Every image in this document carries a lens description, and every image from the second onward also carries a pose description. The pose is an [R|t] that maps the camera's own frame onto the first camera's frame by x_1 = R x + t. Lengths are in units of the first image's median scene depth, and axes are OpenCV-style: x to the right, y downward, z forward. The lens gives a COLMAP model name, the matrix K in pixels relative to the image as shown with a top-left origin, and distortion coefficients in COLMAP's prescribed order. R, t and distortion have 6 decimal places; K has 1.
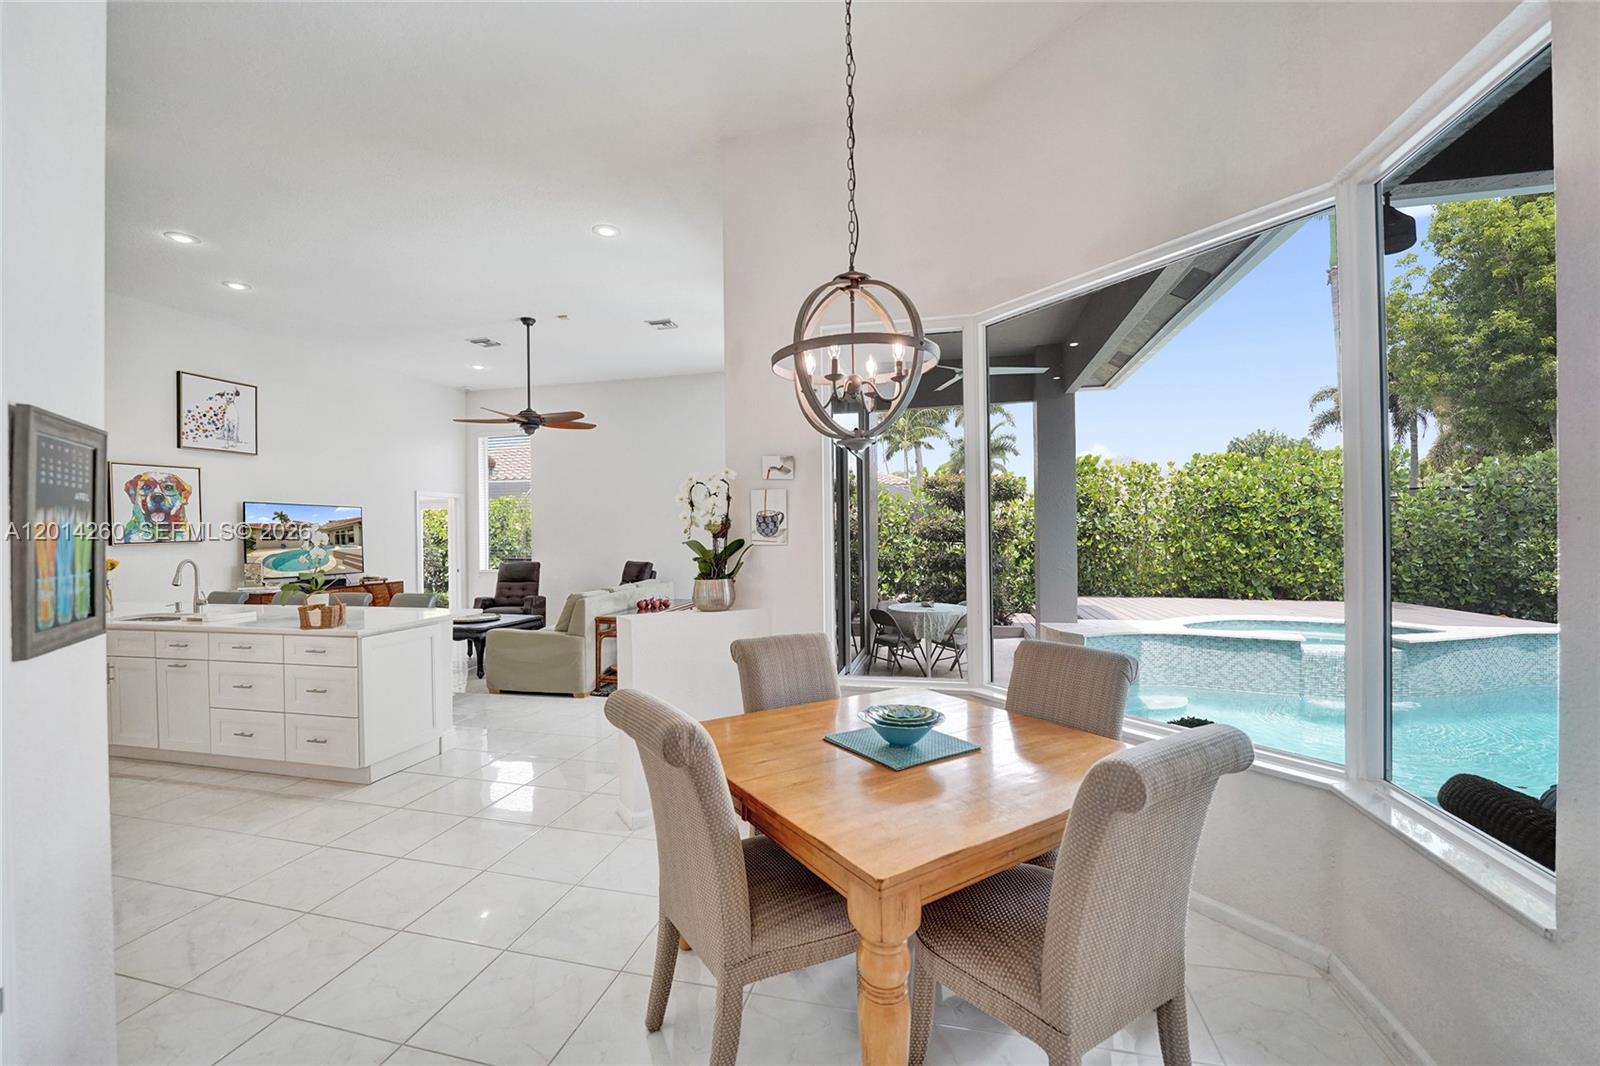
lens RADIAL K [[667.0, 0, 789.6], [0, 667.0, 531.1], [0, 0, 1]] dist [0.016133, -0.010252]
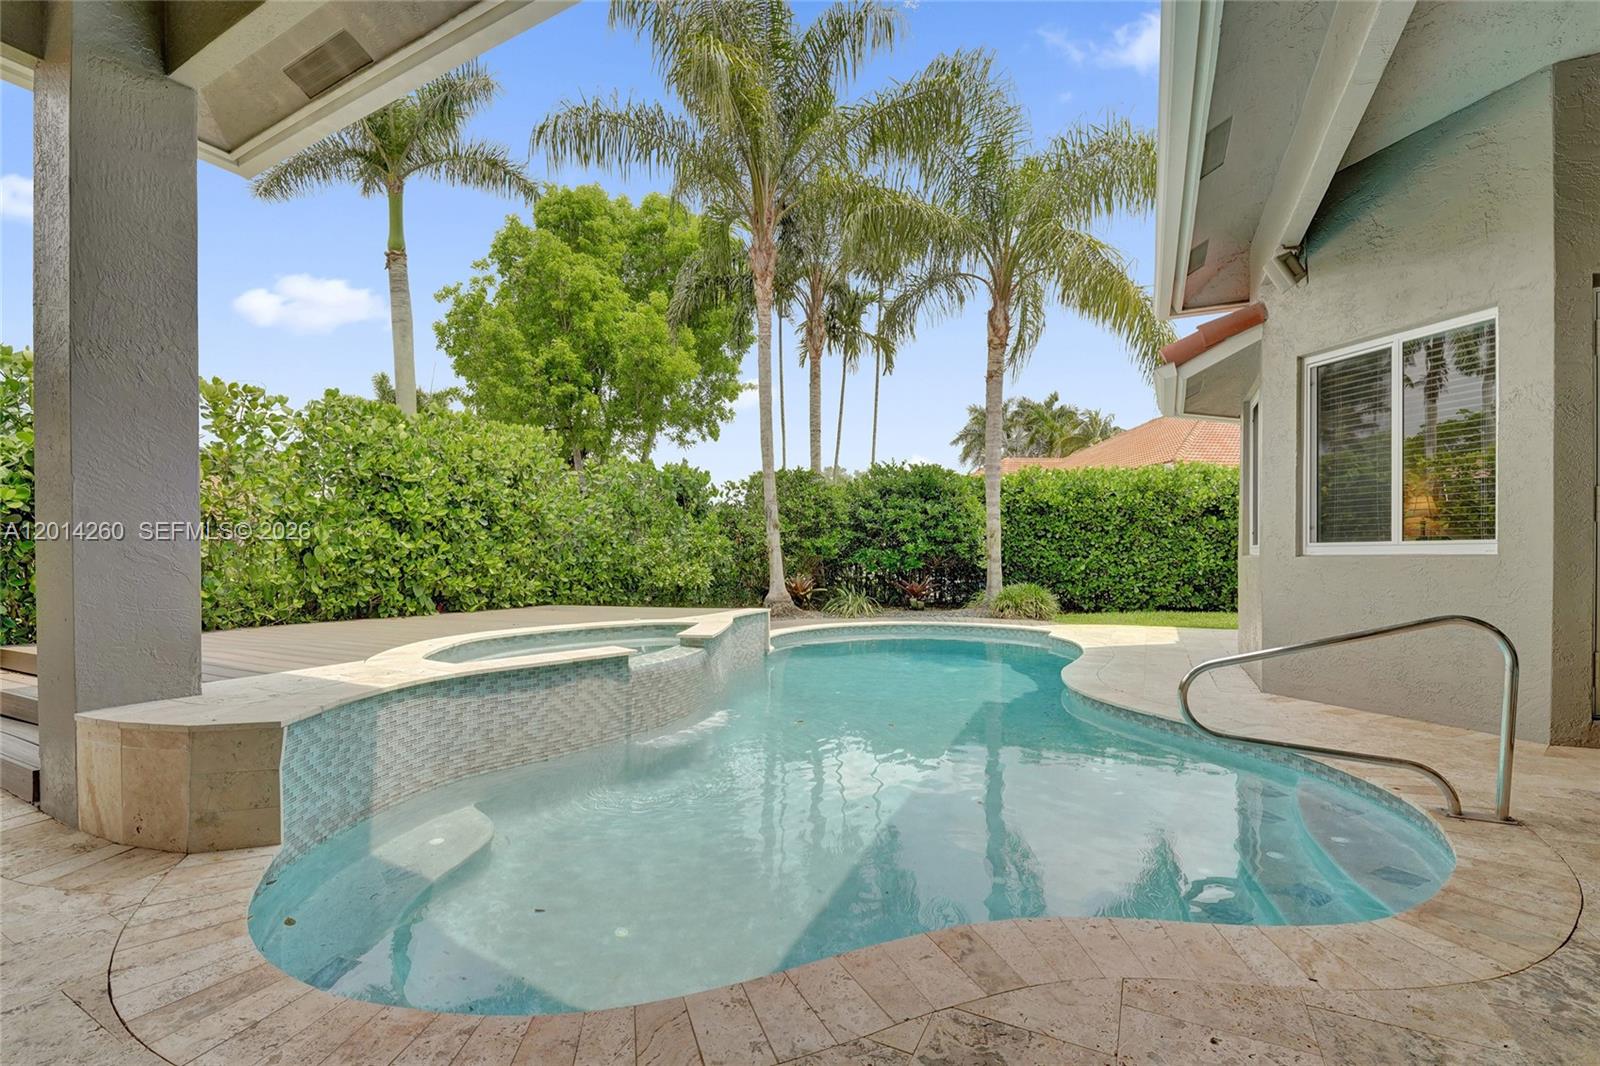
lens RADIAL K [[667.0, 0, 797.8], [0, 667.0, 570.4], [0, 0, 1]] dist [0.016133, -0.010252]
pose [[0.240490, -0.008523, 0.970614, 0.306168], [0.002076, 0.999964, 0.008266, 0.139320], [-0.970649, 0.000027, 0.240499, 1.241981]]
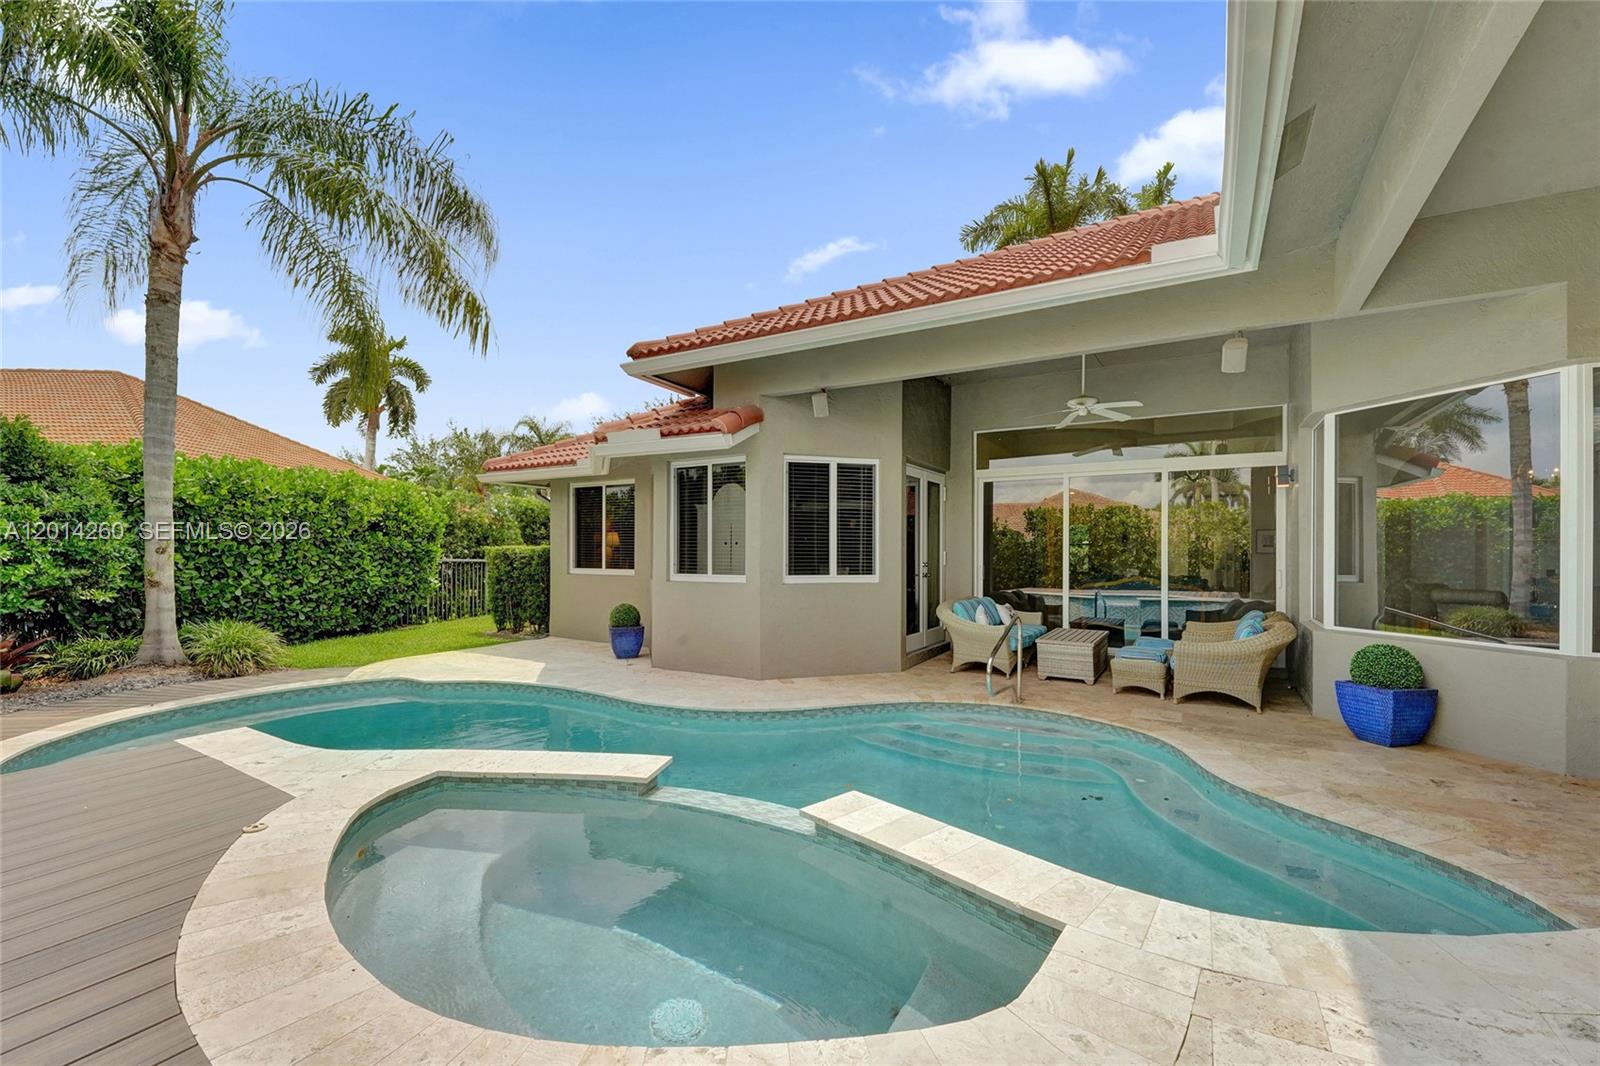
lens RADIAL K [[667.0, 0, 798.7], [0, 667.0, 544.8], [0, 0, 1]] dist [0.016133, -0.010252]
pose [[-0.959100, 0.015182, 0.282659, 1.278957], [0.011226, 0.999815, -0.015609, 0.033924], [-0.282843, -0.011798, -0.959094, 2.547260]]
